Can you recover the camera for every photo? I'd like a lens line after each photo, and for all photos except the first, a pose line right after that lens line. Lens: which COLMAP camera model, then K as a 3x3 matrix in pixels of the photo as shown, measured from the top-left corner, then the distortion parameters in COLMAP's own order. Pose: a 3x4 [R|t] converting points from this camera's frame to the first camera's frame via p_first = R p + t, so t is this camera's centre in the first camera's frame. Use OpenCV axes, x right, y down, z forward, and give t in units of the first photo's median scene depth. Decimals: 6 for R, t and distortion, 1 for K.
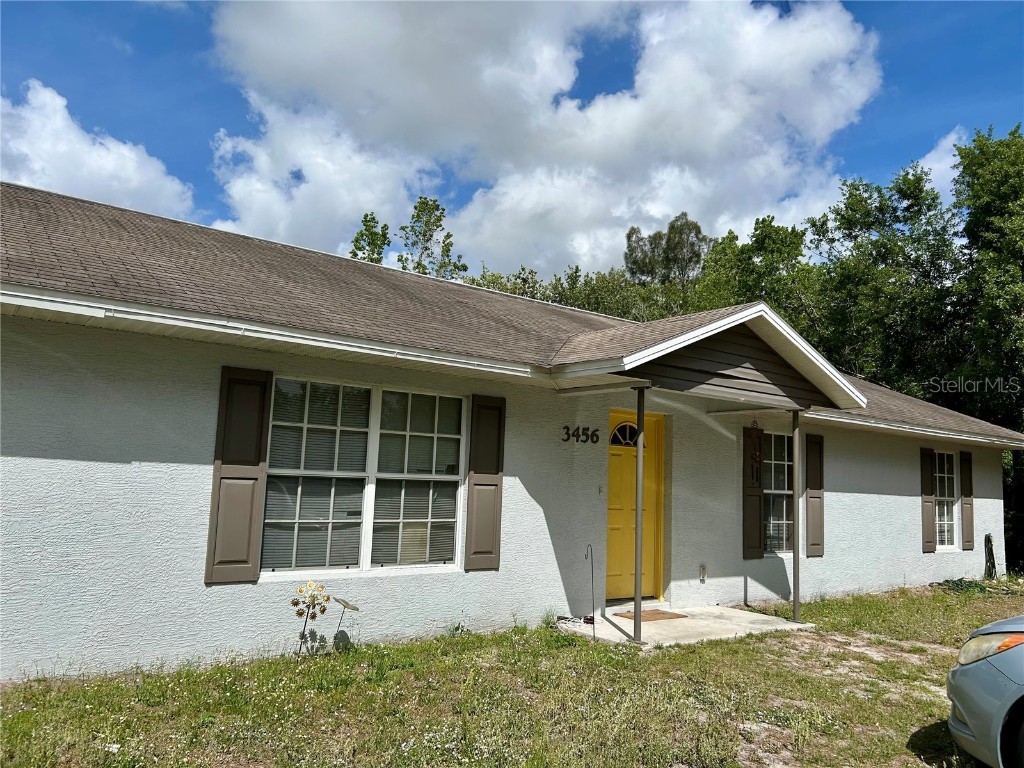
lens RADIAL K [[766.0, 0, 512.0], [0, 766.0, 384.0], [0, 0, 1]] dist [0.046324, -0.069621]
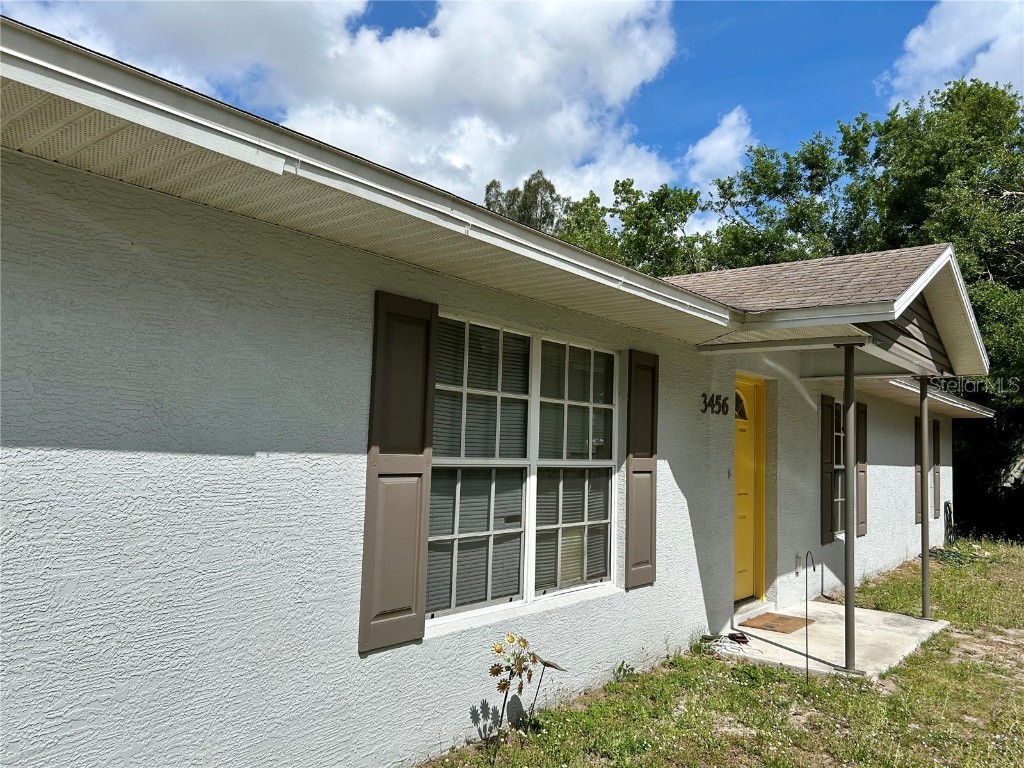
lens RADIAL K [[777.9, 0, 526.7], [0, 777.9, 384.9], [0, 0, 1]] dist [0.042528, -0.085205]
pose [[0.964904, 0.012303, 0.262315, -0.344320], [-0.025339, 0.998603, 0.046370, 0.015831], [-0.261378, -0.051389, 0.963868, 0.311493]]
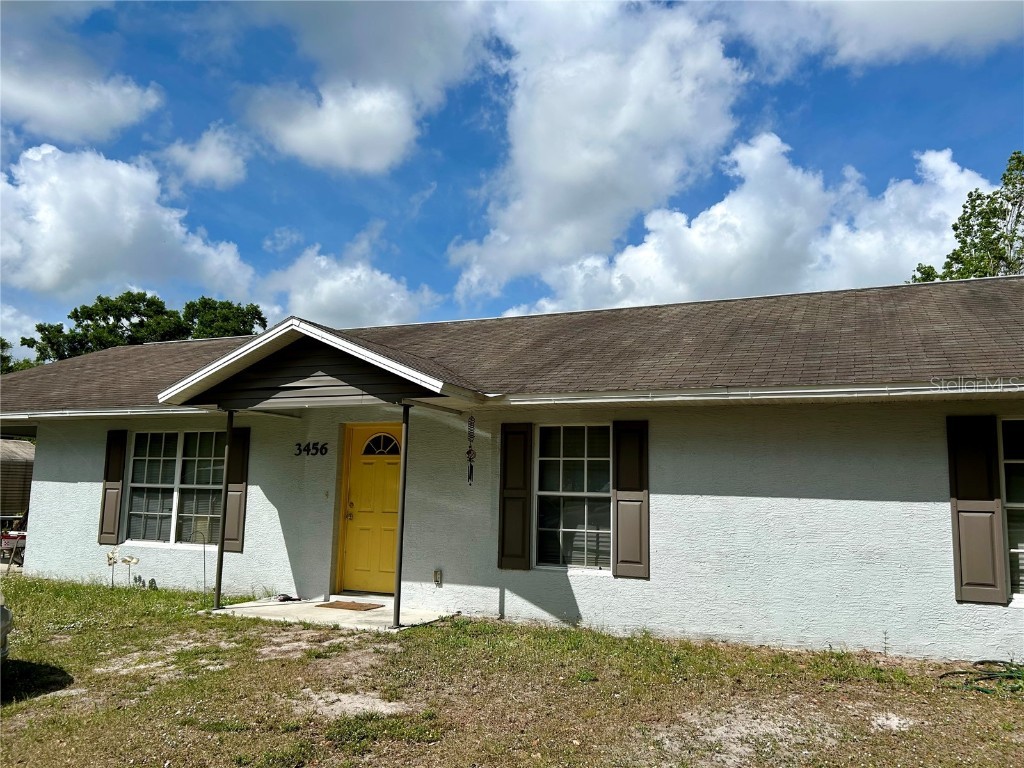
lens RADIAL K [[777.9, 0, 526.7], [0, 777.9, 384.9], [0, 0, 1]] dist [0.042528, -0.085205]
pose [[0.497557, -0.148040, -0.854705, 1.496464], [0.106167, 0.988314, -0.109378, 0.153965], [0.860910, -0.036319, 0.507460, 0.748468]]
